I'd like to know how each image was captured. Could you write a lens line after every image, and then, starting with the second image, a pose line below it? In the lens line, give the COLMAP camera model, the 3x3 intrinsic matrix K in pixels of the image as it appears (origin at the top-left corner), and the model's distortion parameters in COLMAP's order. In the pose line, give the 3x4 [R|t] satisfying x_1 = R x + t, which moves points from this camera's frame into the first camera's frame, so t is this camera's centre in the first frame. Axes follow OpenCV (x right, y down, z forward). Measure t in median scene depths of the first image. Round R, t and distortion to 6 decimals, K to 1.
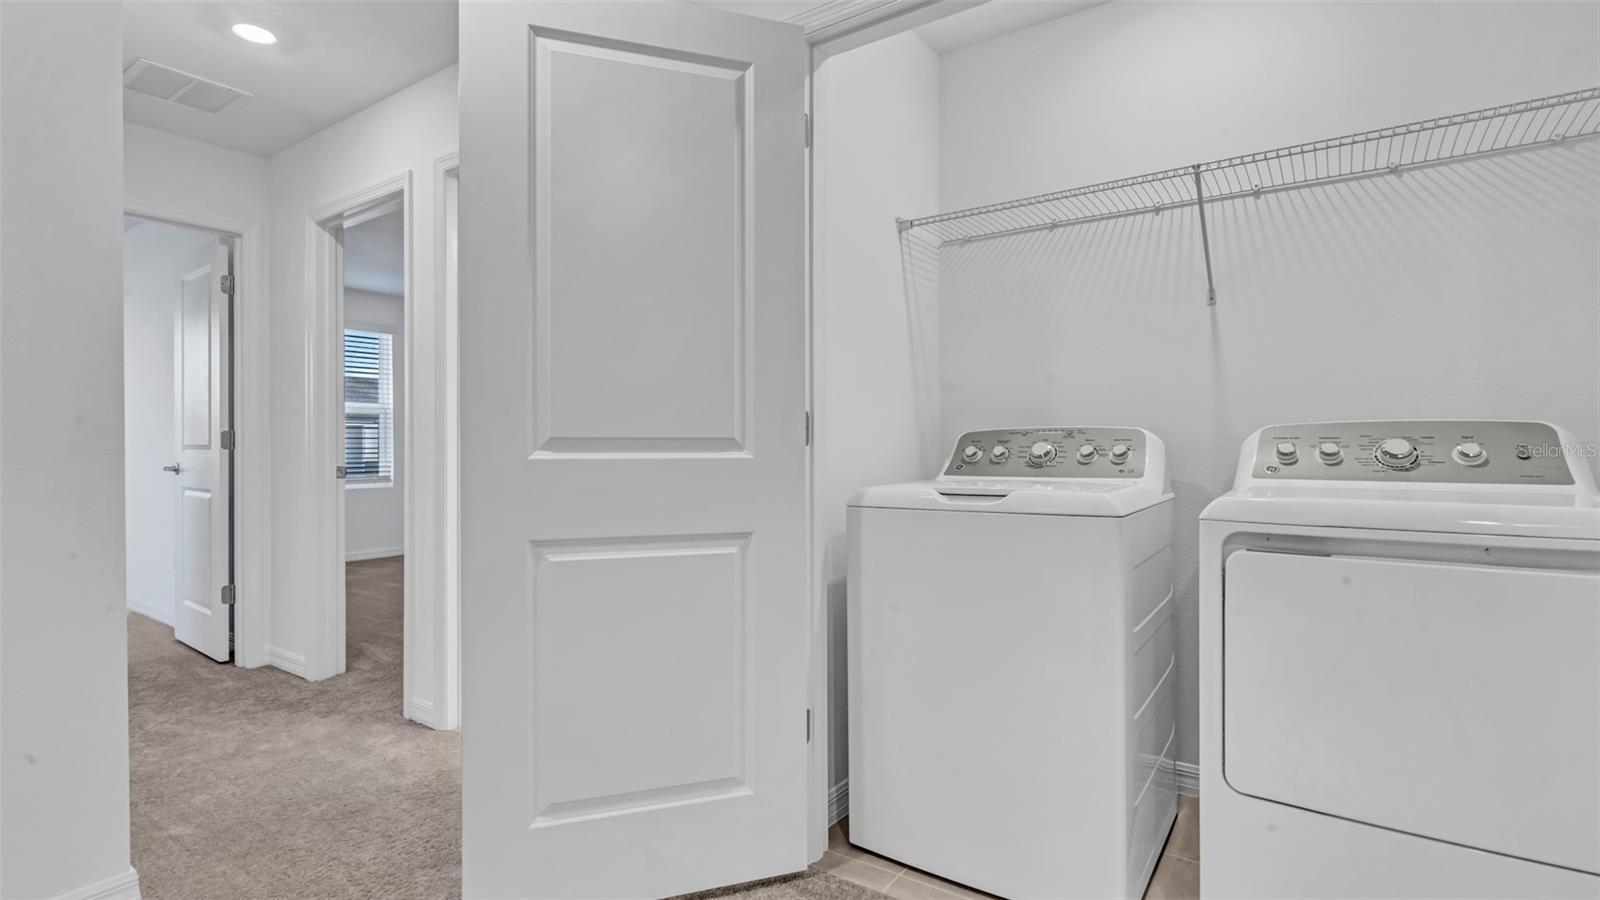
lens RADIAL K [[758.3, 0, 807.3], [0, 758.3, 450.4], [0, 0, 1]] dist [-0.000436, -0.000478]
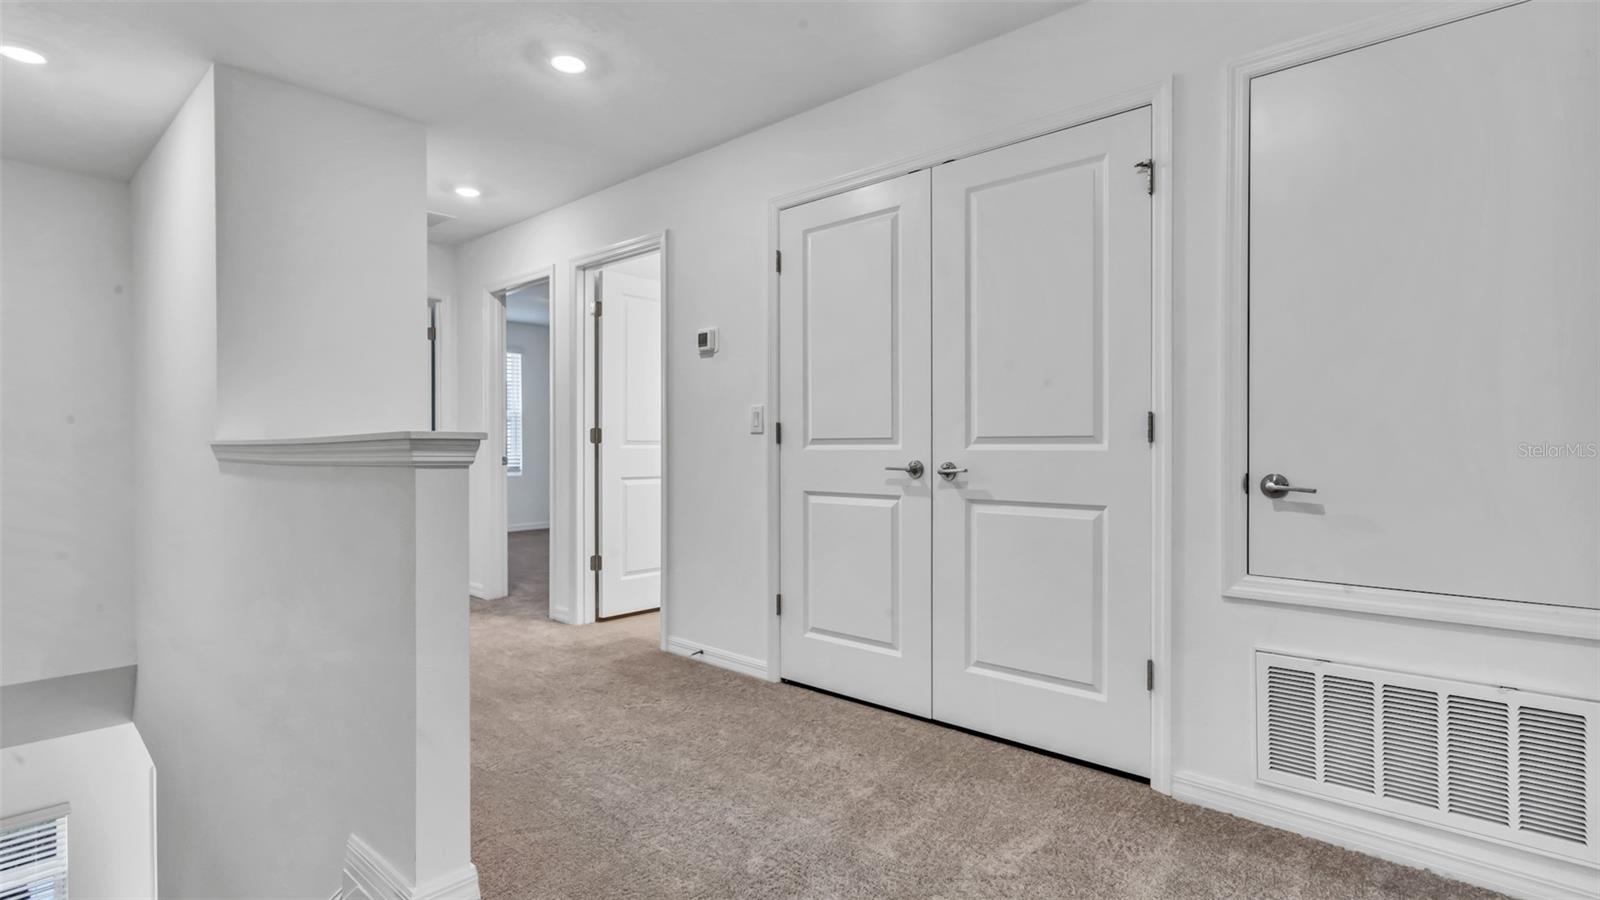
lens RADIAL K [[758.3, 0, 795.0], [0, 758.3, 452.0], [0, 0, 1]] dist [-0.000436, -0.000478]
pose [[0.991494, 0.003216, -0.130111, 0.155022], [-0.002491, 0.999980, 0.005735, 0.002096], [0.130127, -0.005362, 0.991483, -0.440585]]
